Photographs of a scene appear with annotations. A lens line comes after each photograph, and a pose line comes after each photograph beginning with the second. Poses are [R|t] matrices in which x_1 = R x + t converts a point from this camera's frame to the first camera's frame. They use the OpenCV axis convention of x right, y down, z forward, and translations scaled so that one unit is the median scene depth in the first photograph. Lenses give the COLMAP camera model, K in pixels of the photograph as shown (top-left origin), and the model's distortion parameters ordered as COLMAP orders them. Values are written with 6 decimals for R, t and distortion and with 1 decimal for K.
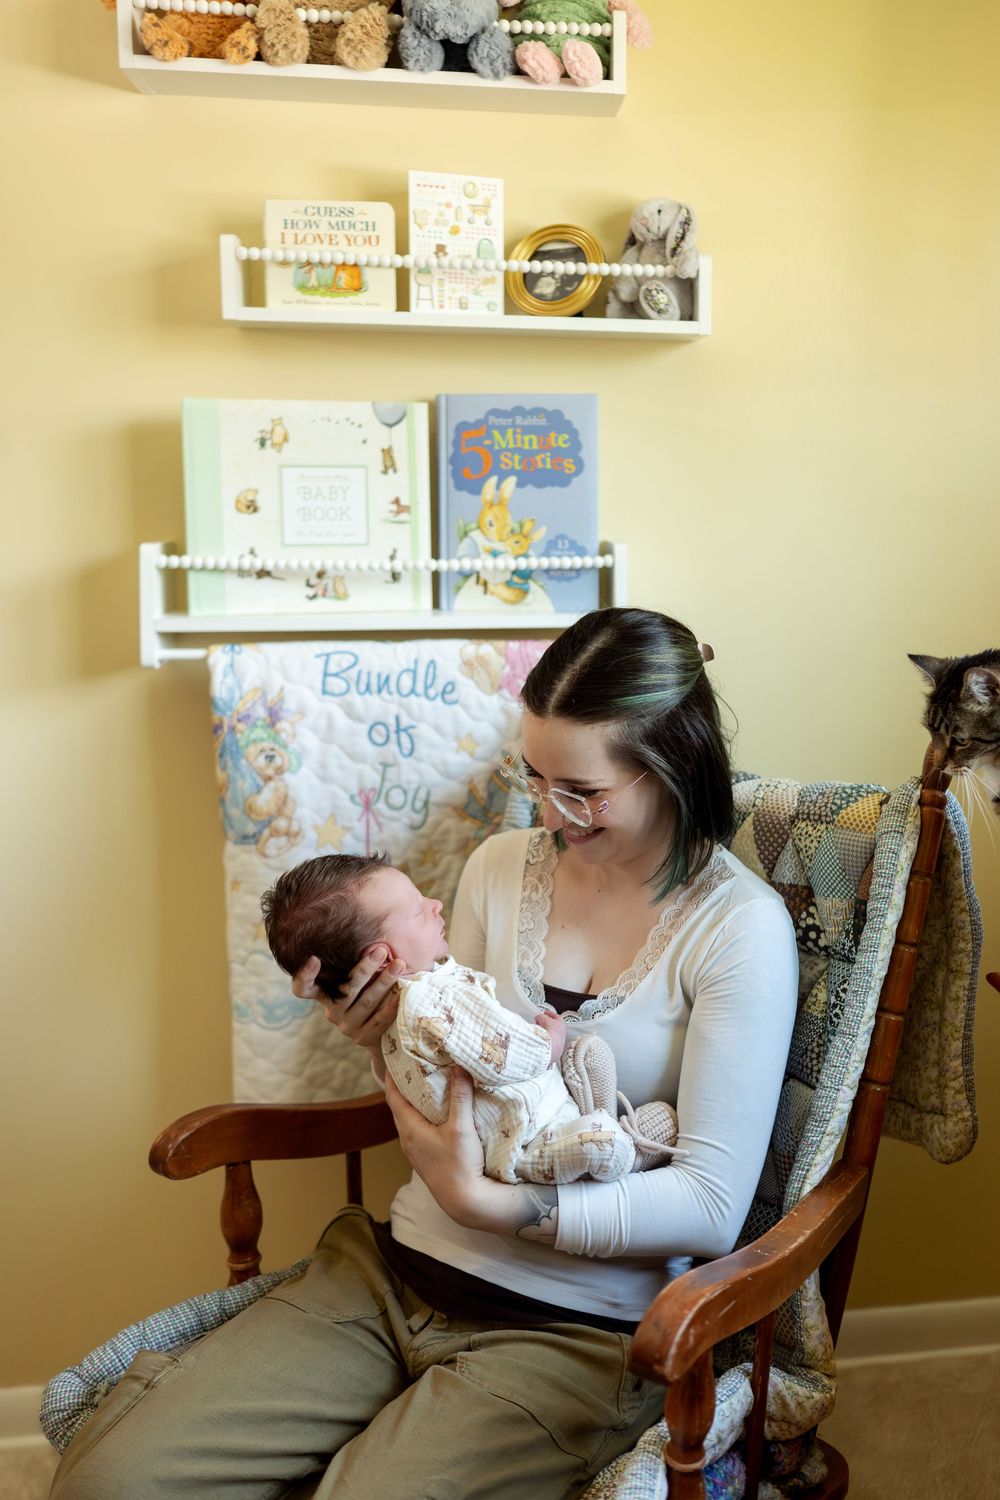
lens RADIAL K [[1633.1, 0, 734.7], [0, 1633.1, 613.5], [0, 0, 1]] dist [-0.011032, 0.015771]
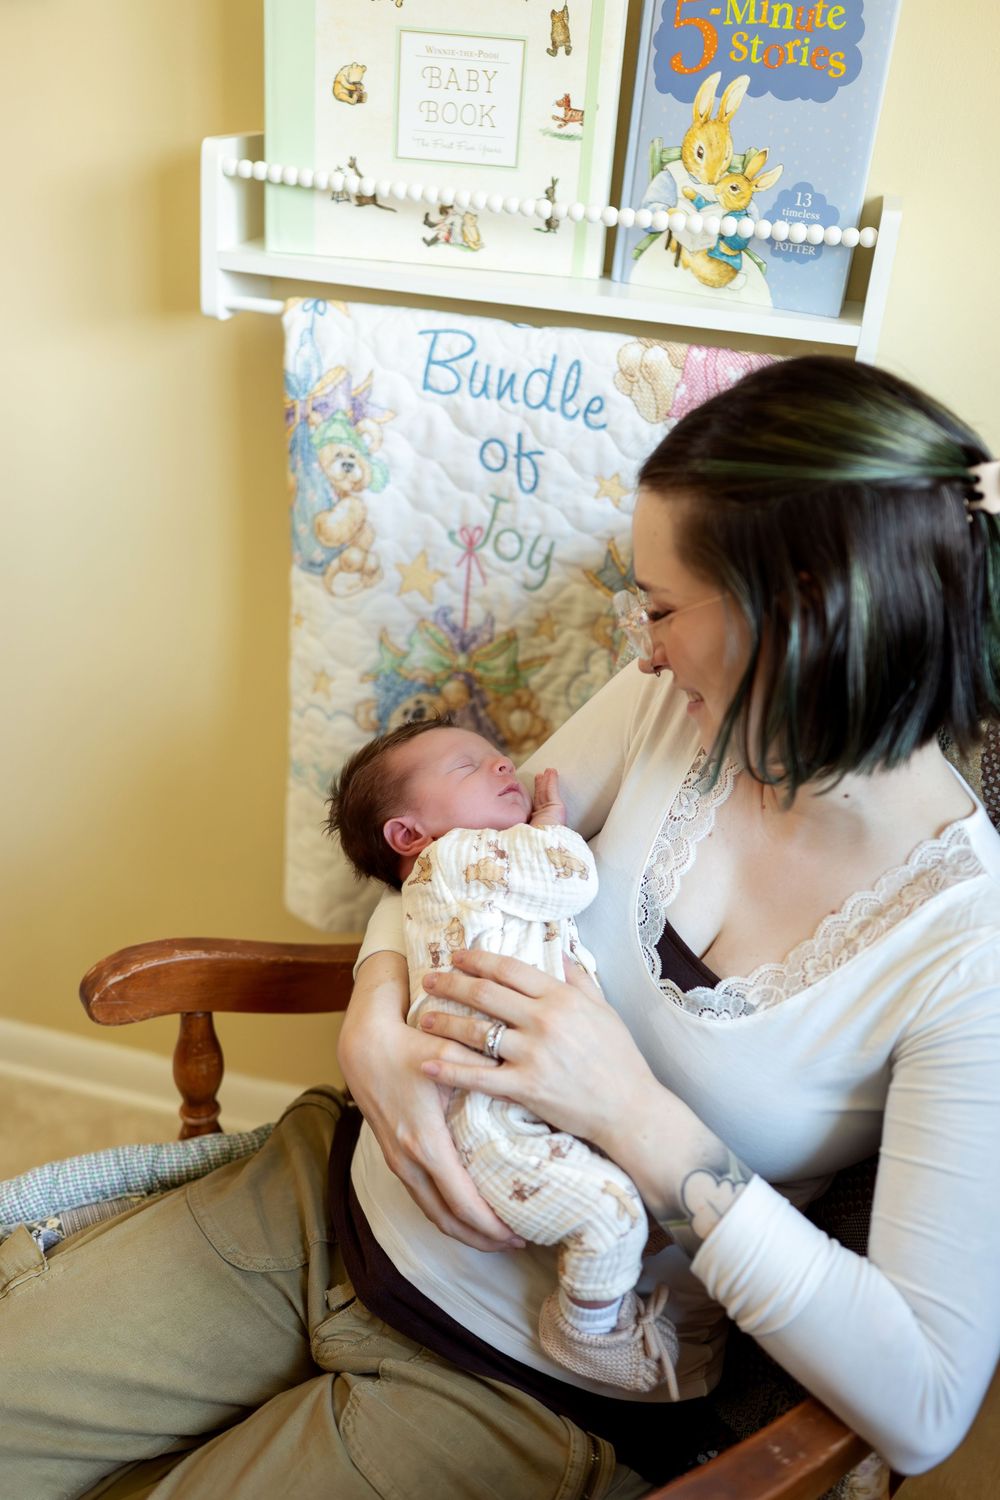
lens RADIAL K [[1403.8, 0, 500.0], [0, 1403.8, 750.0], [0, 0, 1]] dist [-0.012430, 0.011564]
pose [[0.908196, 0.248032, -0.337136, 0.024864], [-0.101930, 0.912313, 0.396605, -0.052903], [0.405944, -0.325831, 0.853841, 0.431553]]
